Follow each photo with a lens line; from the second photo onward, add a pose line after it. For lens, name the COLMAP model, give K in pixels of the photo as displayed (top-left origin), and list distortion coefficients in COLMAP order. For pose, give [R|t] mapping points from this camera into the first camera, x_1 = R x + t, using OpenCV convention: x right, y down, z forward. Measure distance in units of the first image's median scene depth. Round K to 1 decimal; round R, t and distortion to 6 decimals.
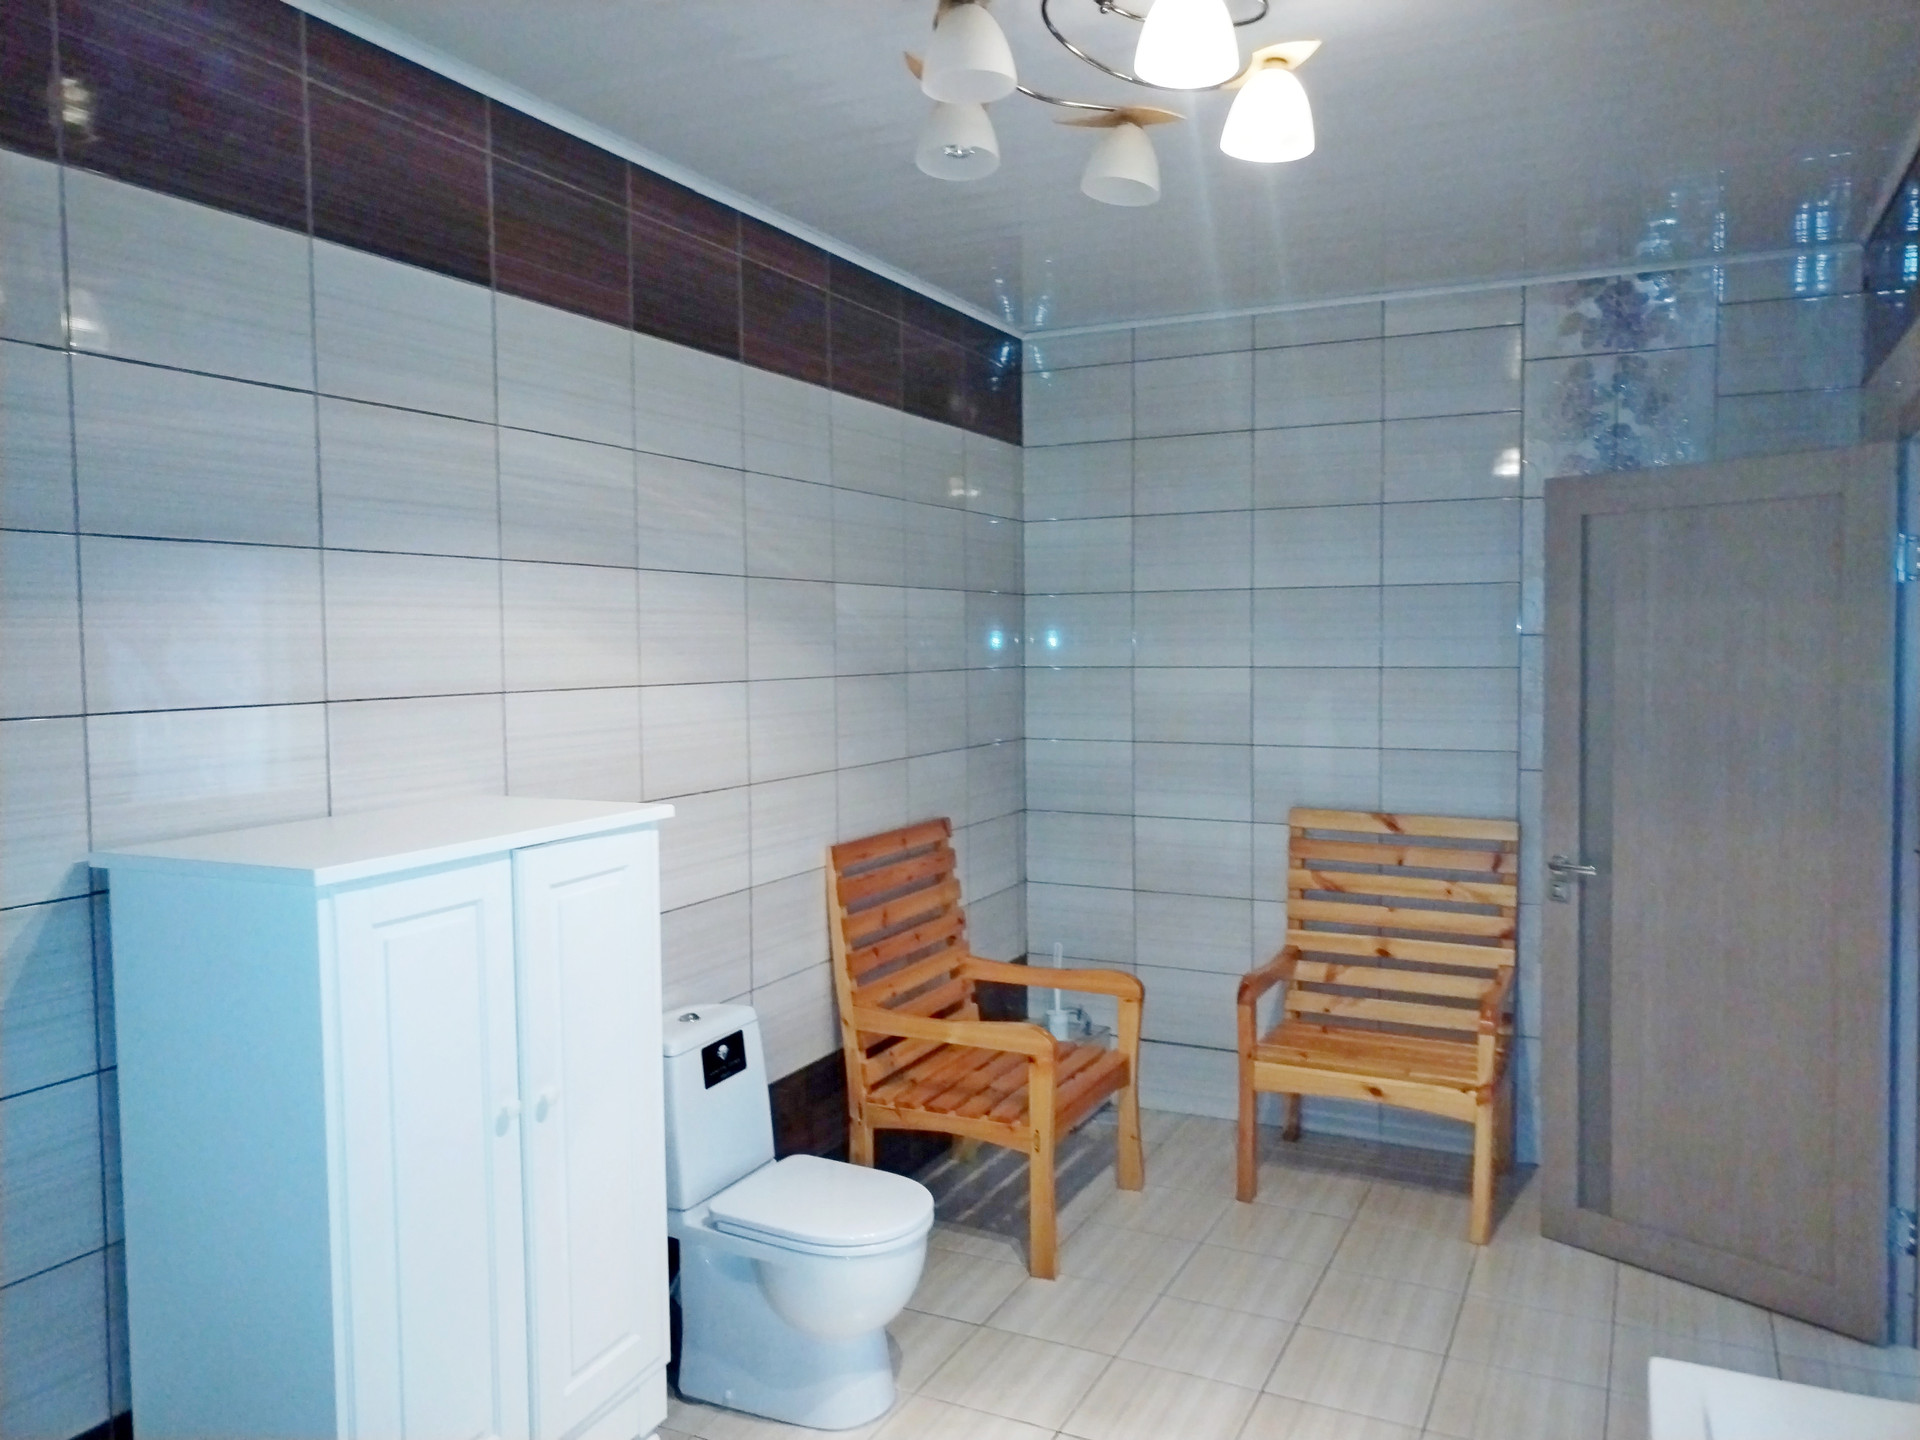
lens RADIAL K [[1425.9, 0, 968.7], [0, 1425.9, 716.9], [0, 0, 1]] dist [0.016201, -0.007451]
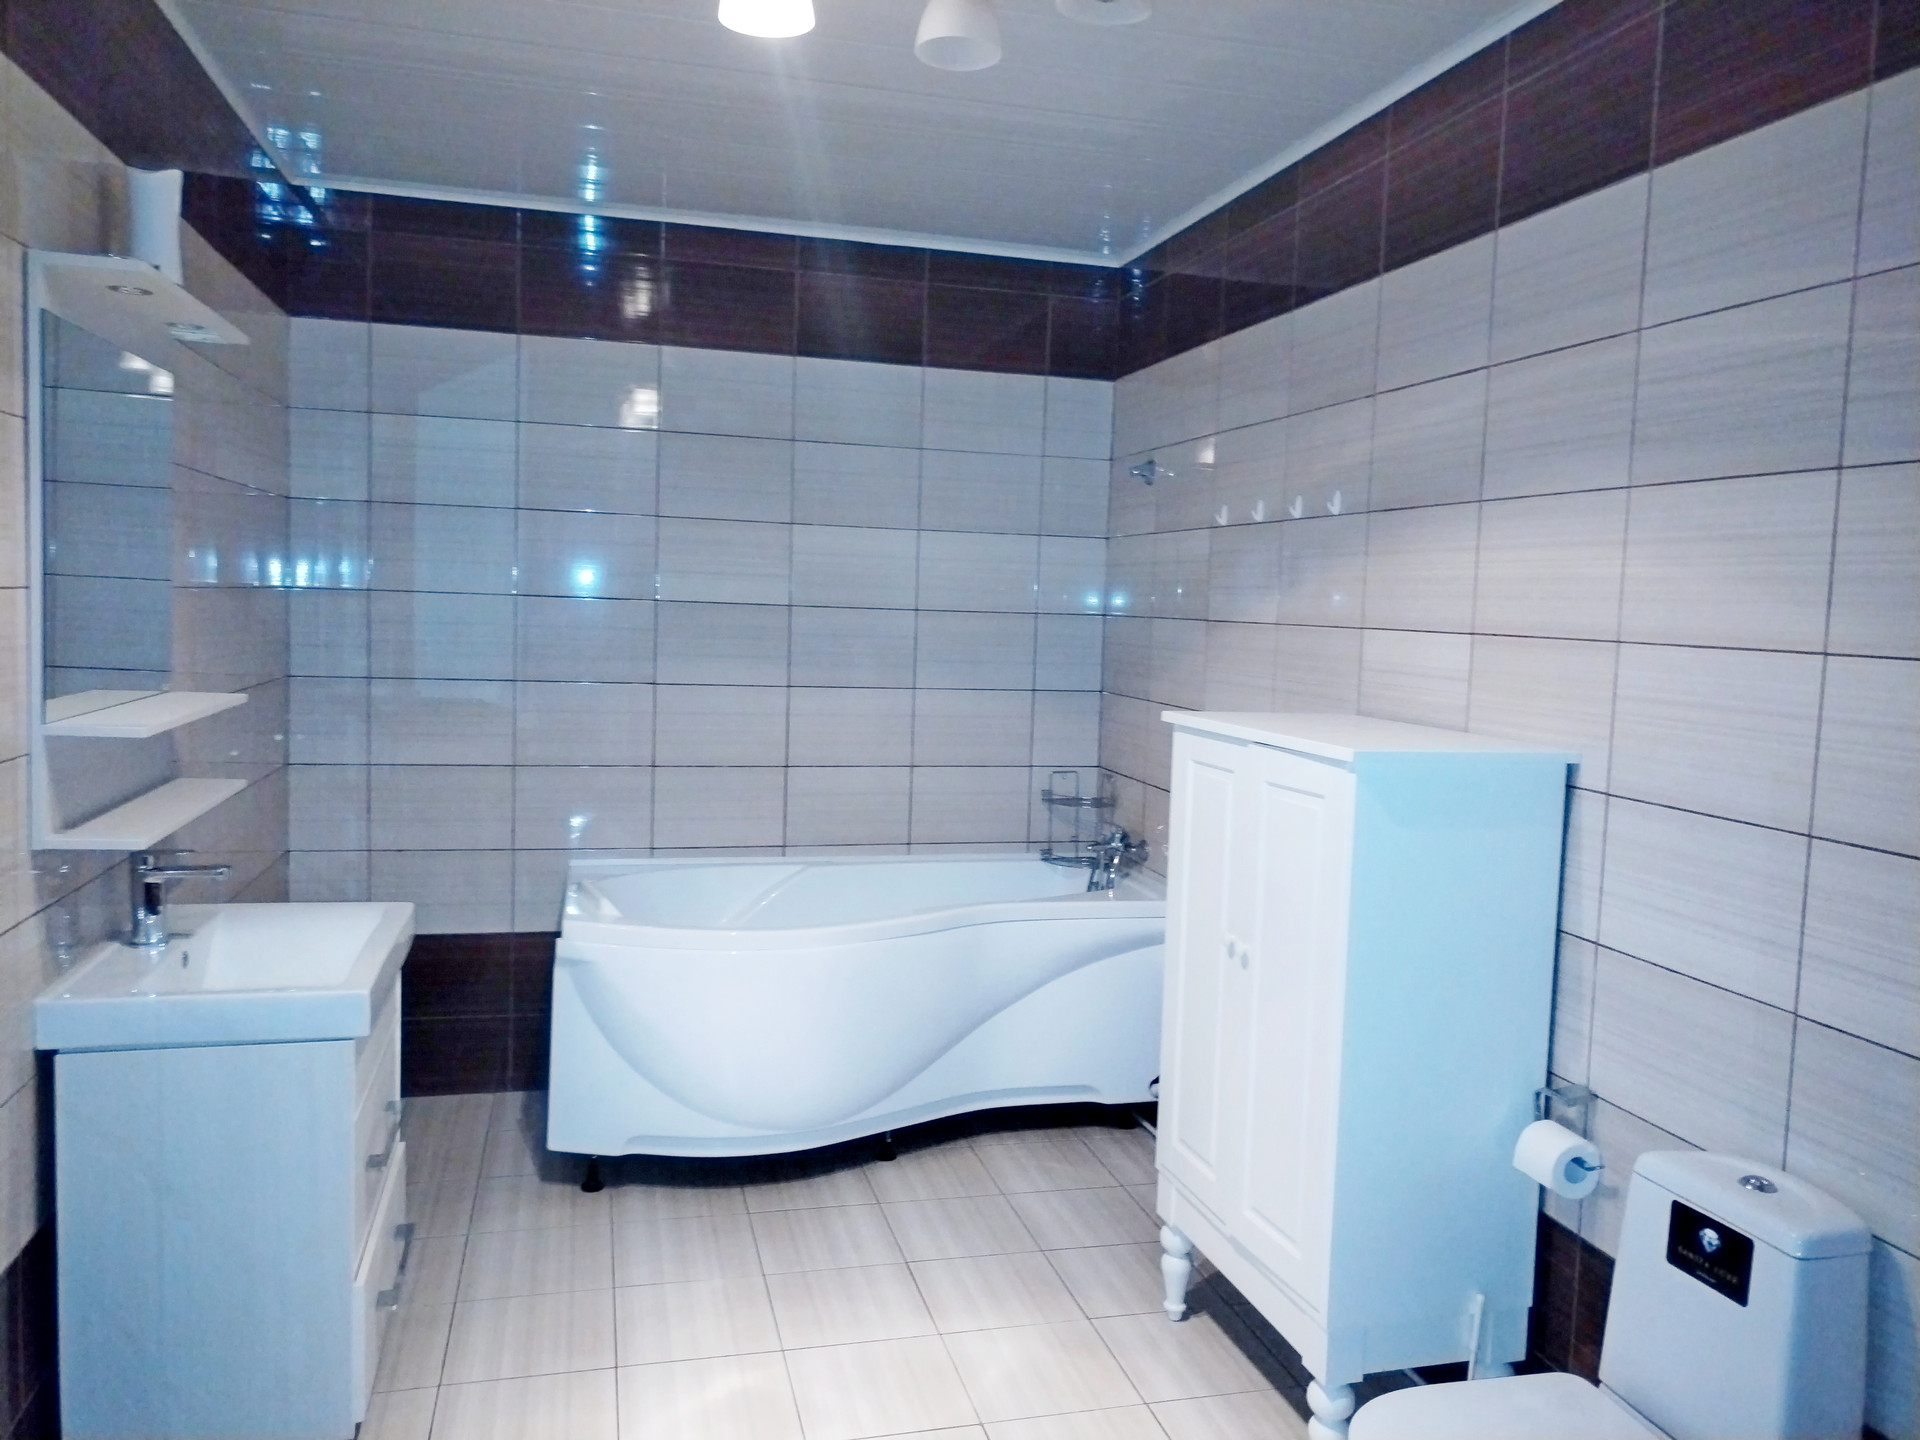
lens RADIAL K [[1425.9, 0, 968.7], [0, 1425.9, 716.9], [0, 0, 1]] dist [0.016201, -0.007451]
pose [[-0.758086, 0.042341, -0.650779, 0.544437], [-0.059009, 0.989343, 0.133108, -0.064702], [0.649480, 0.139309, -0.747508, 1.411782]]
